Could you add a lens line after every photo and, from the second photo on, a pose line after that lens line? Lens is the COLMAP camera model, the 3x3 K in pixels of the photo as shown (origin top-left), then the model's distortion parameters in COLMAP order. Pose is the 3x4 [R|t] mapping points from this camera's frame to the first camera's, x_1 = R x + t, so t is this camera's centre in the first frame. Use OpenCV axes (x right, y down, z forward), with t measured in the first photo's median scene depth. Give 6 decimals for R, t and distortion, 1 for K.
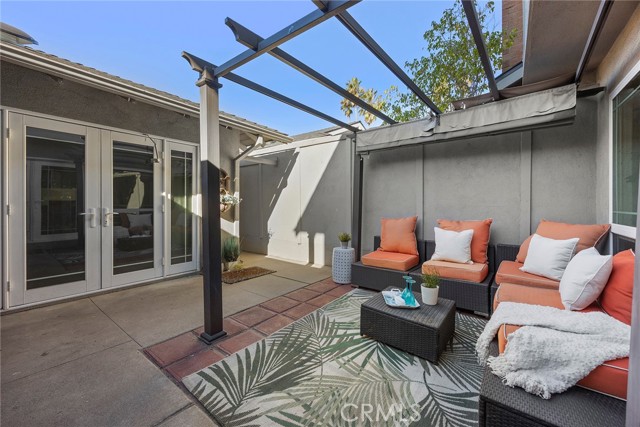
lens RADIAL K [[256.6, 0, 334.1], [0, 256.6, 204.6], [0, 0, 1]] dist [0.000668, -0.000728]
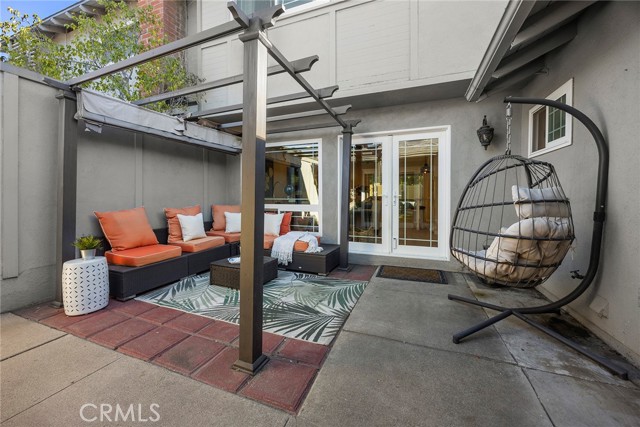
lens RADIAL K [[246.7, 0, 317.1], [0, 246.7, 198.2], [0, 0, 1]] dist [-0.001218, -0.000074]
pose [[-0.265607, -0.006939, 0.964056, -1.475803], [-0.003435, 0.999975, 0.006252, 0.008329], [-0.964075, -0.001651, -0.265624, 1.197681]]
